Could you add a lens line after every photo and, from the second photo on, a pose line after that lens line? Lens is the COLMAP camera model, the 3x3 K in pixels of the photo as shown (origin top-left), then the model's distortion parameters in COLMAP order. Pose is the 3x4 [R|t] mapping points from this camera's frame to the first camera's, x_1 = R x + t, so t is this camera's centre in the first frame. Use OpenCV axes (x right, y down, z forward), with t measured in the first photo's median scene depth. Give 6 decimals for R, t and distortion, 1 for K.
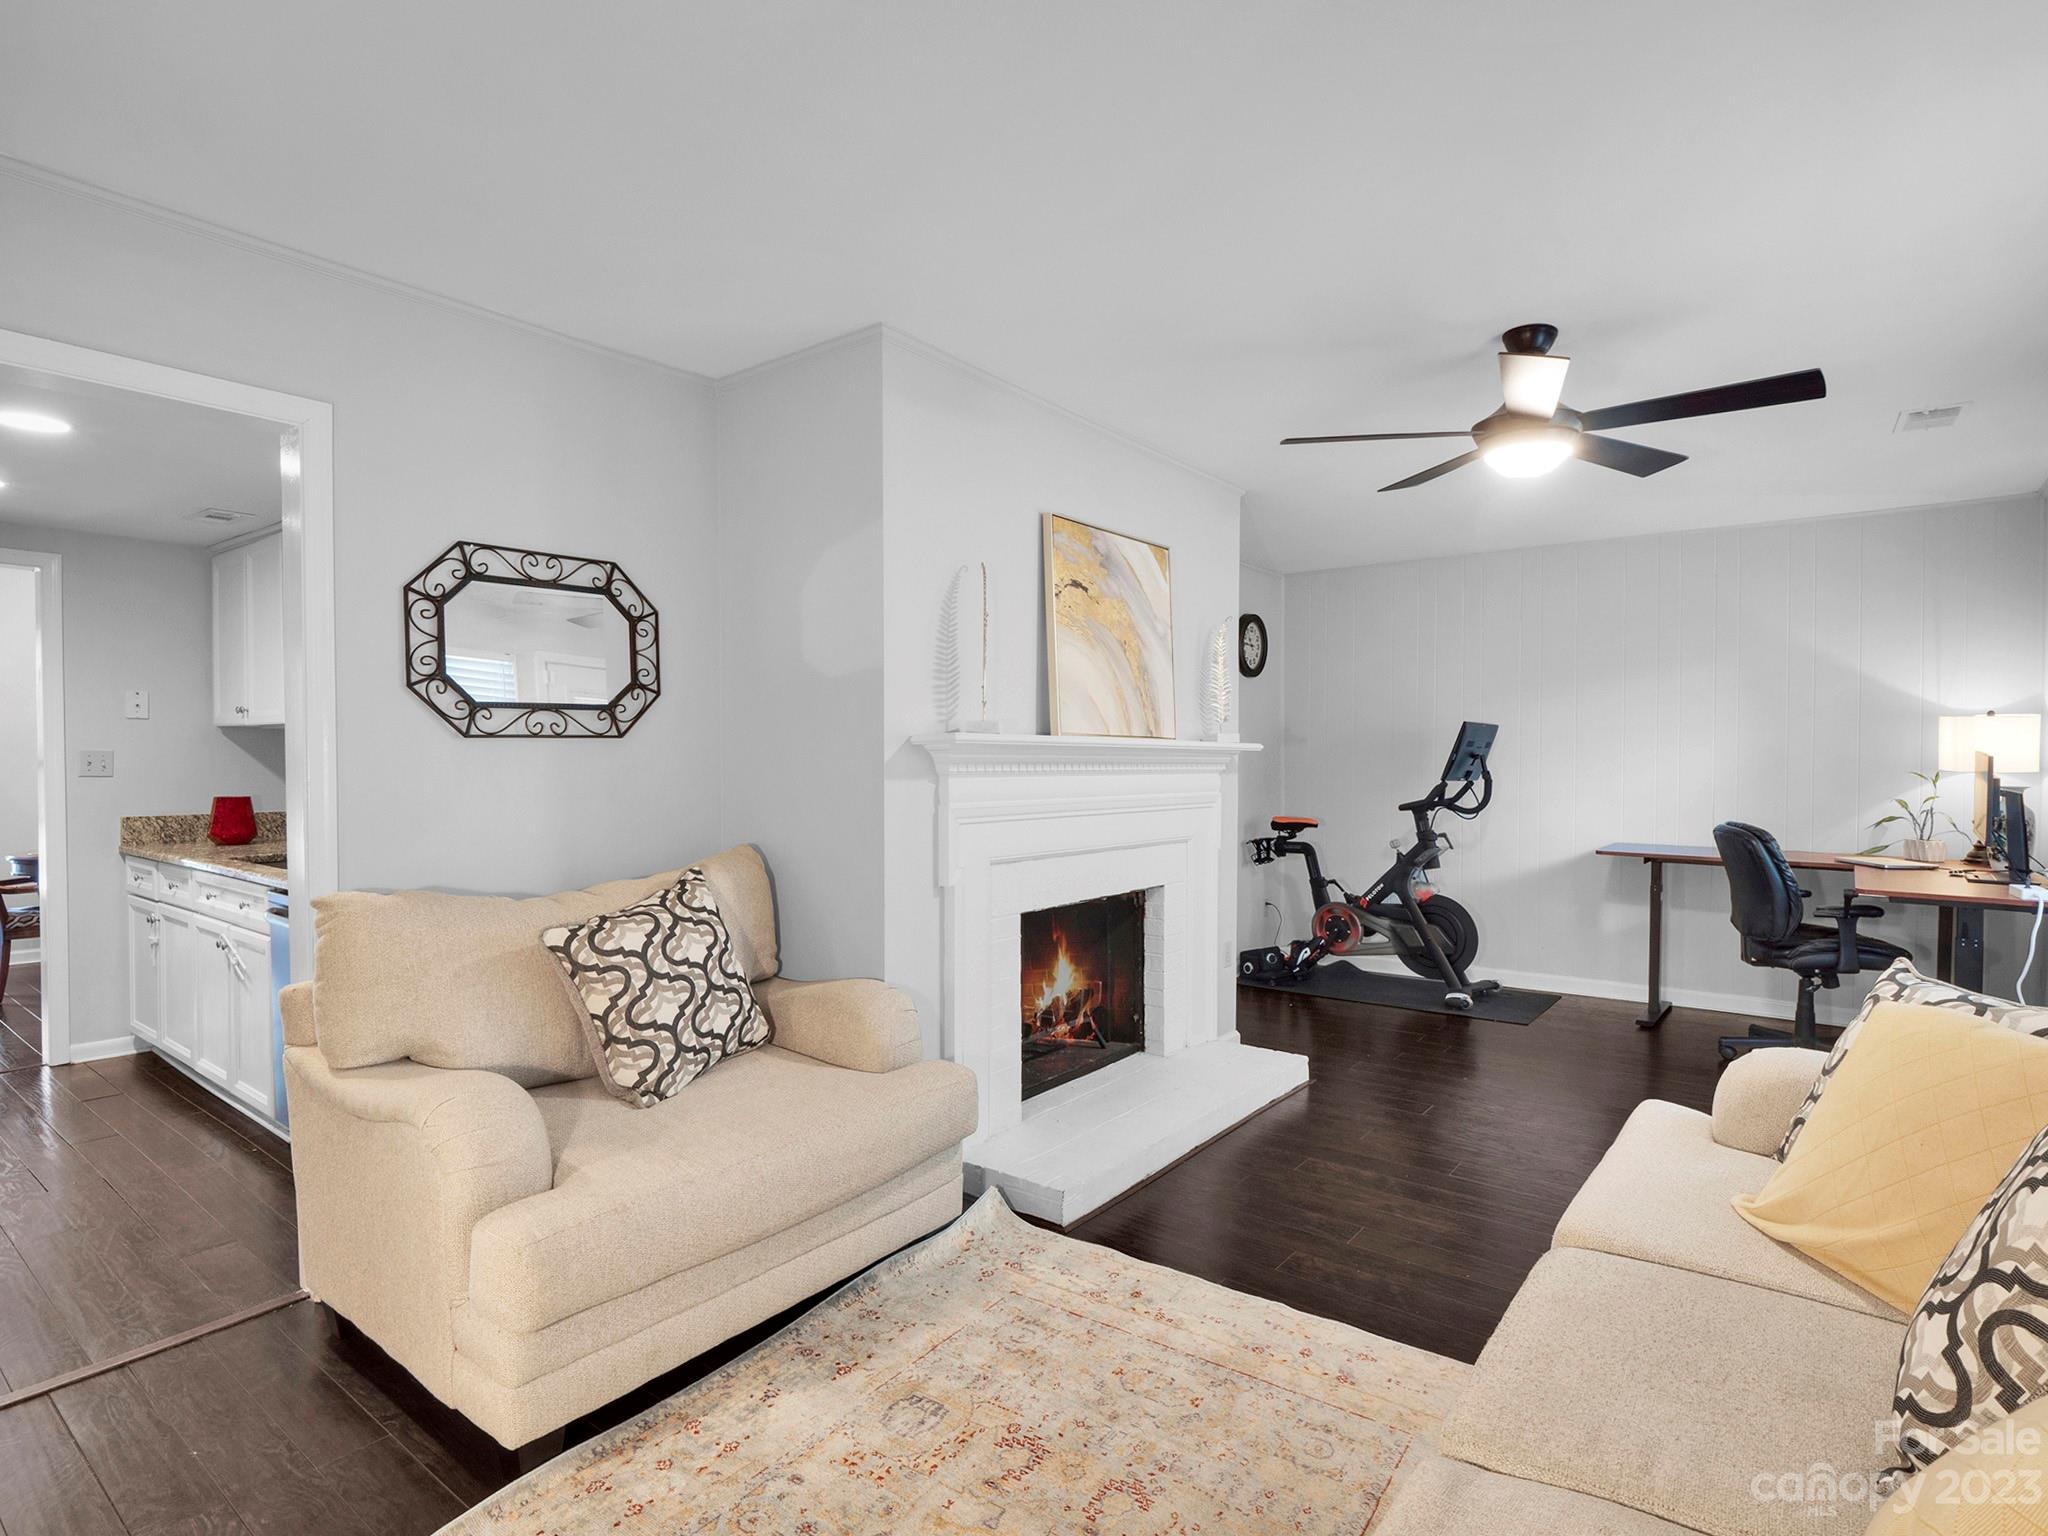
lens RADIAL K [[1063.0, 0, 1016.9], [0, 1063.0, 784.5], [0, 0, 1]] dist [-0.018988, 0.000195]
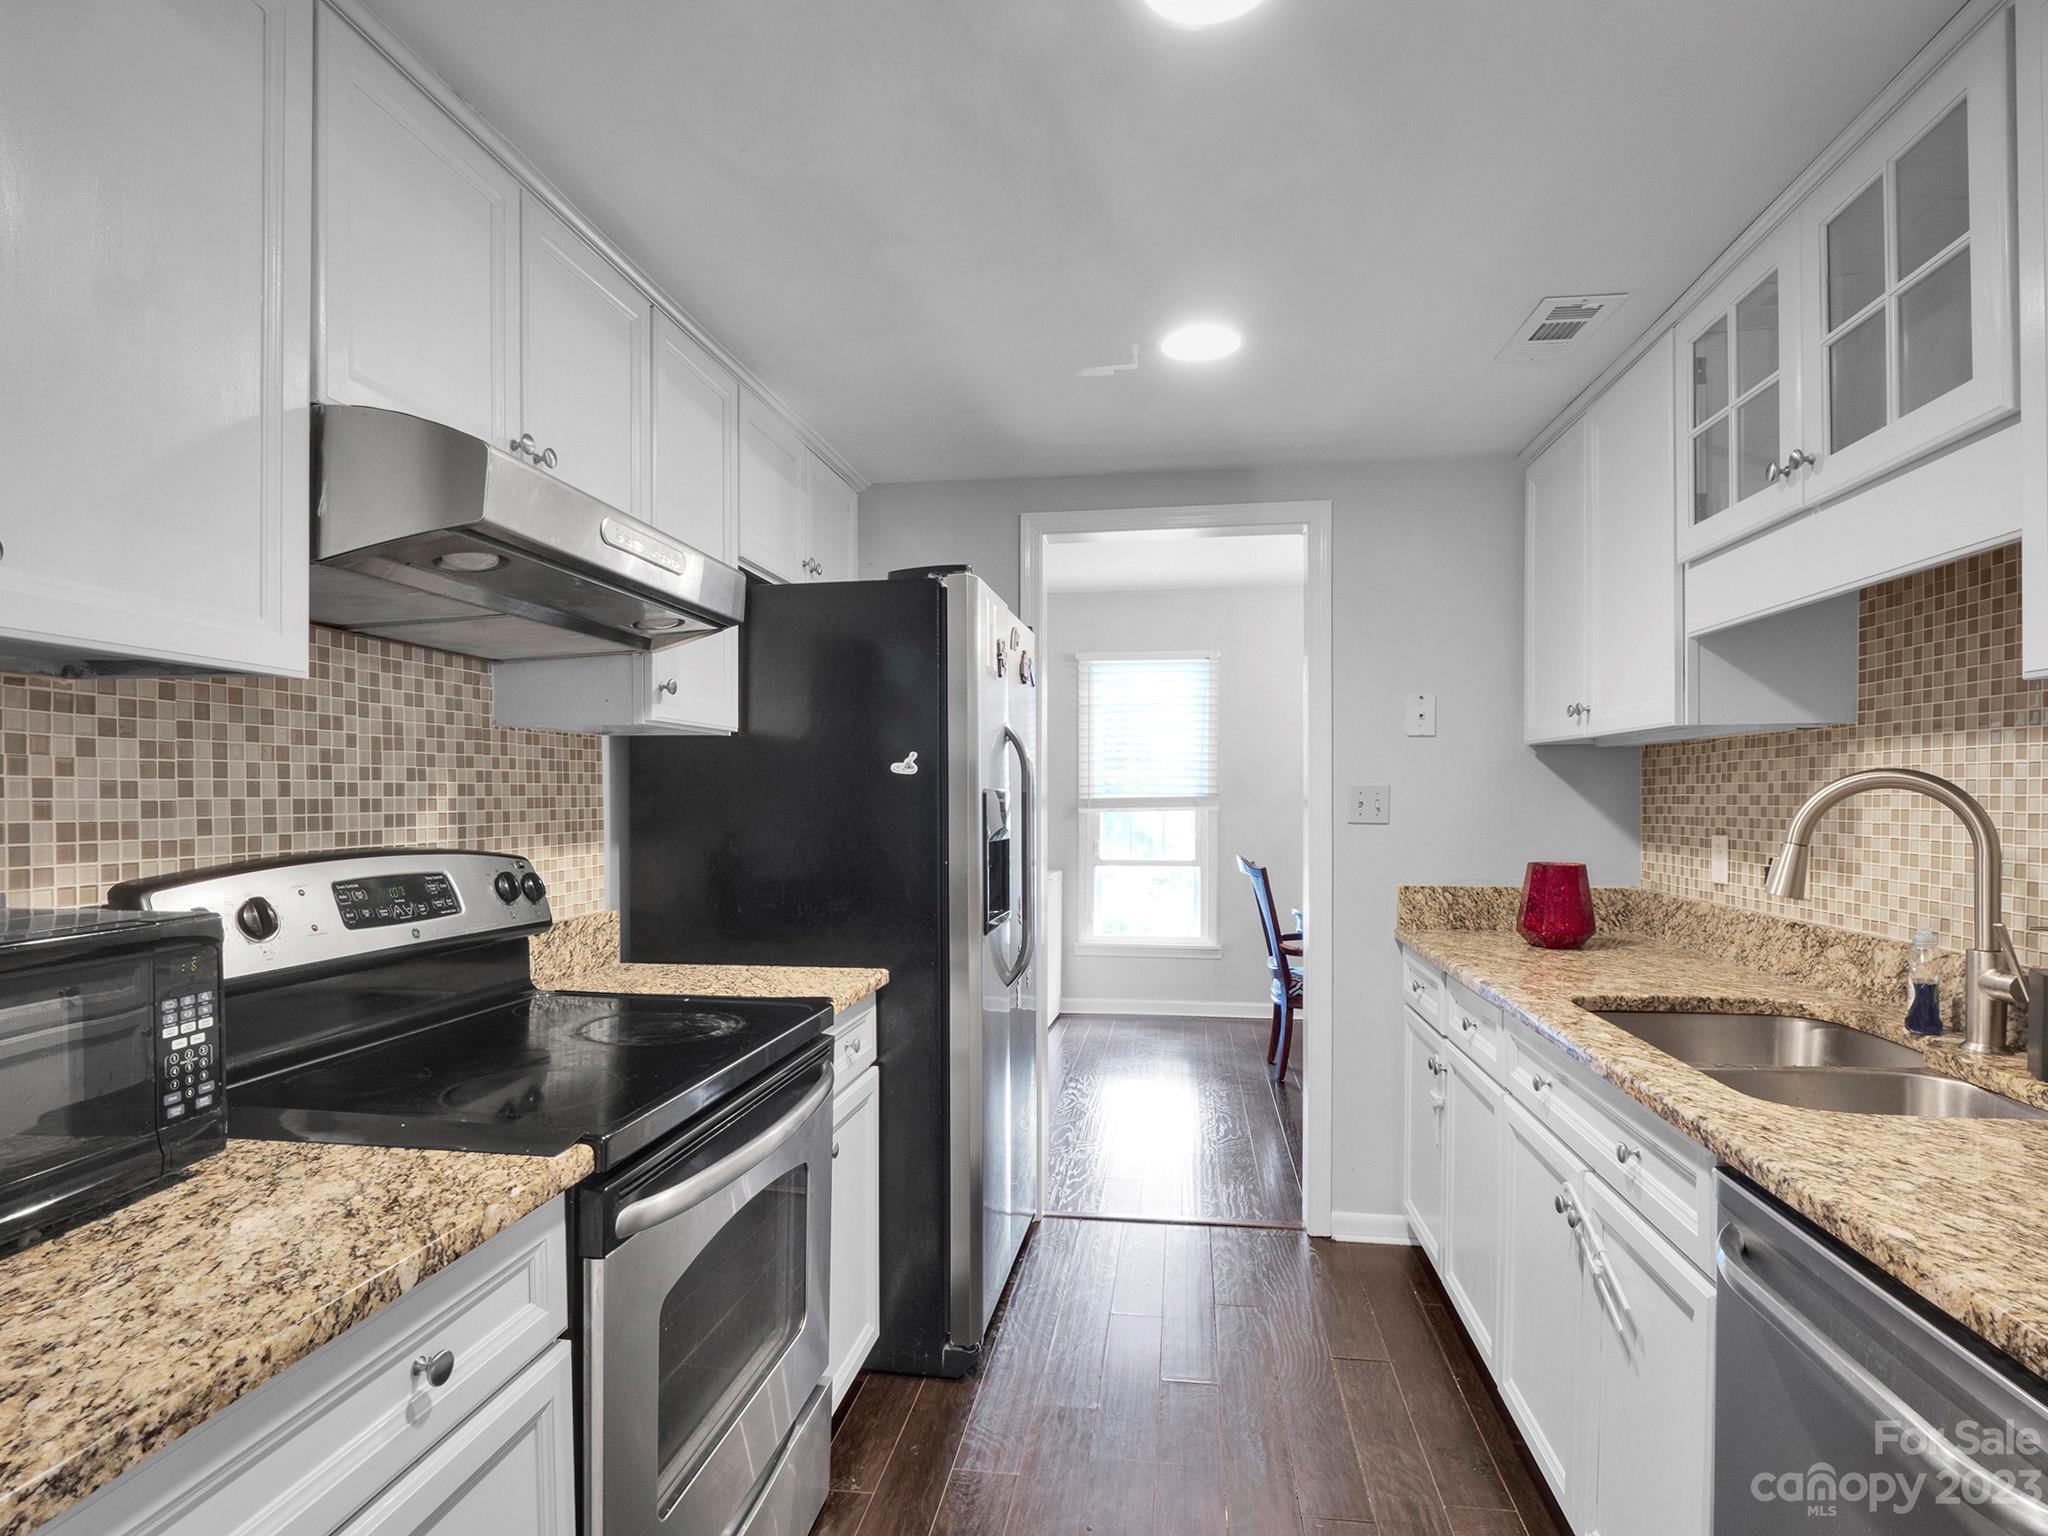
lens RADIAL K [[1063.0, 0, 1016.9], [0, 1063.0, 784.5], [0, 0, 1]] dist [-0.018988, 0.000195]
pose [[0.487196, -0.009221, -0.873244, -0.391935], [-0.021203, 0.999525, -0.022384, -0.012913], [0.873035, 0.029421, 0.486768, 0.468453]]
